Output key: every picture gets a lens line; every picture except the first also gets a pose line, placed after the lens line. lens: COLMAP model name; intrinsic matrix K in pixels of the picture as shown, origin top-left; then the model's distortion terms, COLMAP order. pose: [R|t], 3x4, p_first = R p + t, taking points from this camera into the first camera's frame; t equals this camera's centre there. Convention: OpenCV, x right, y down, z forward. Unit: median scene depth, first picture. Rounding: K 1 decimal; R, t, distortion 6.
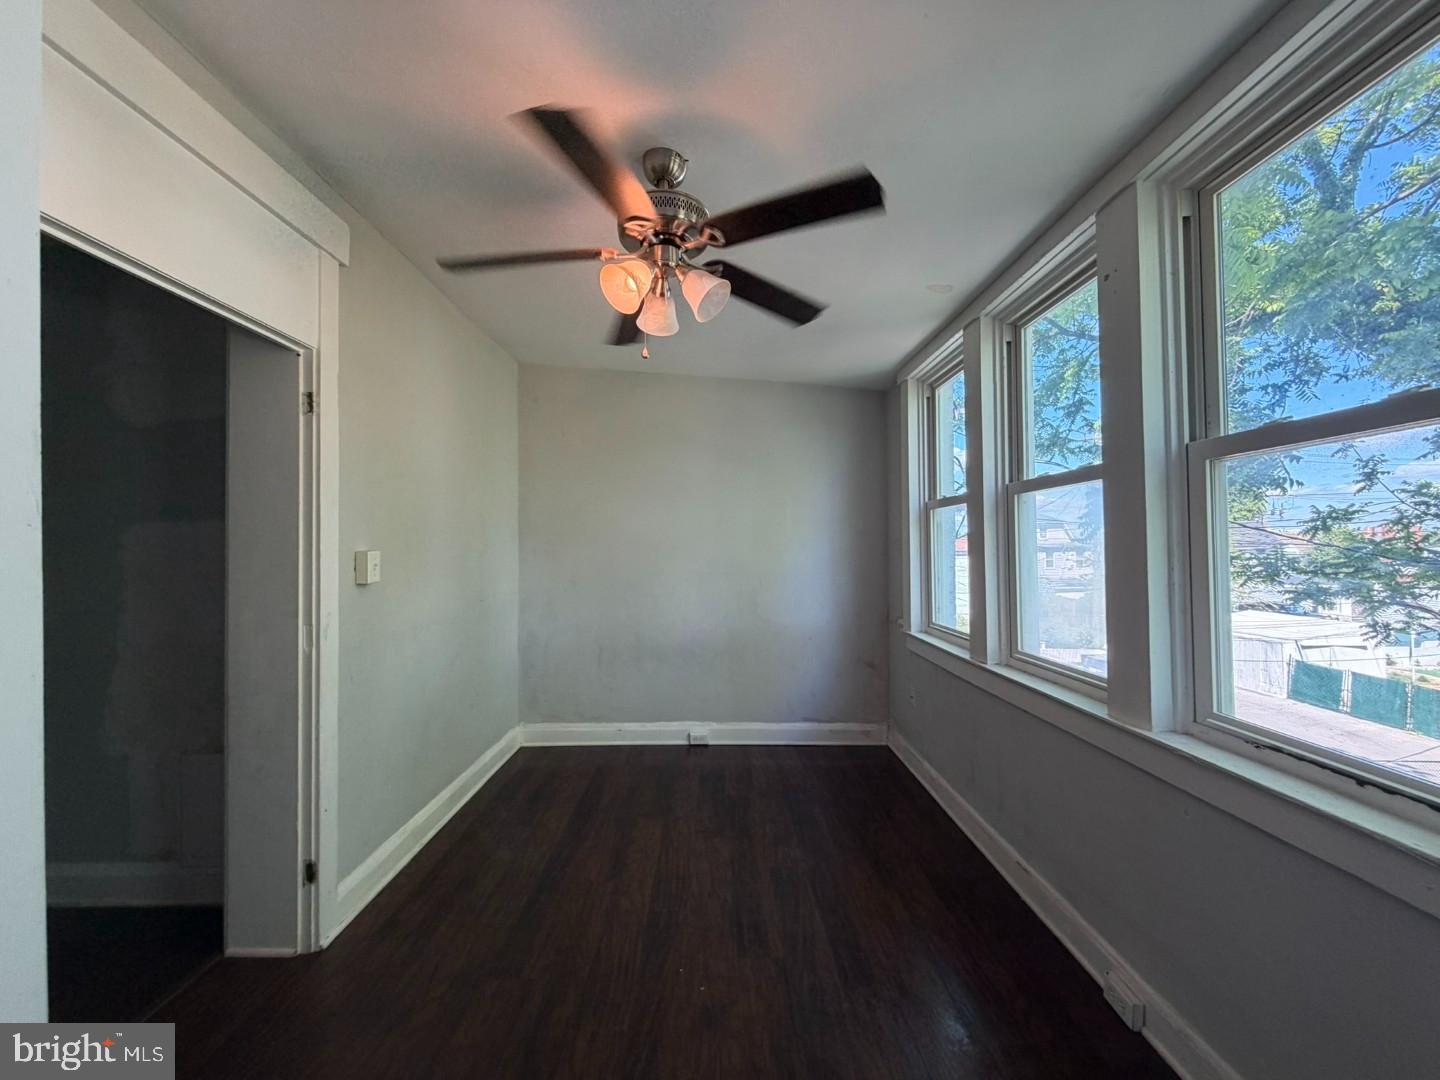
lens RADIAL K [[574.7, 0, 716.5], [0, 574.7, 543.1], [0, 0, 1]] dist [0.001135, -0.000530]
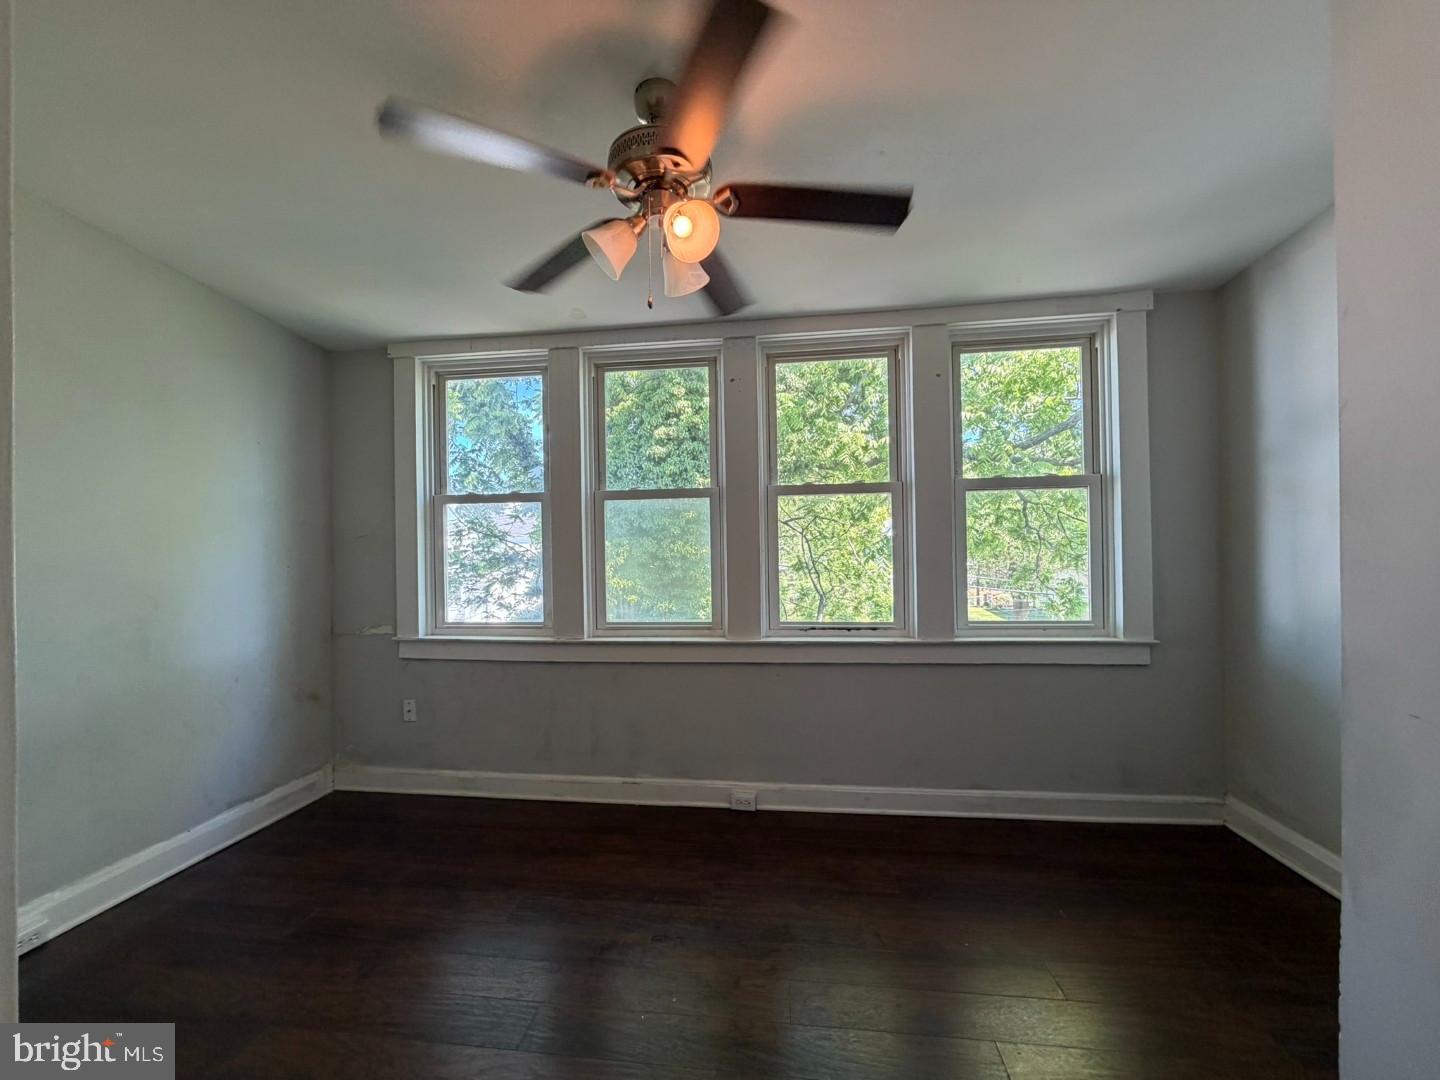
lens RADIAL K [[574.7, 0, 717.6], [0, 574.7, 544.9], [0, 0, 1]] dist [0.001135, -0.000530]
pose [[0.121338, 0.009005, 0.992570, -0.438852], [0.001228, 0.999957, -0.009222, 0.014820], [-0.992610, 0.002338, 0.121322, 0.366225]]
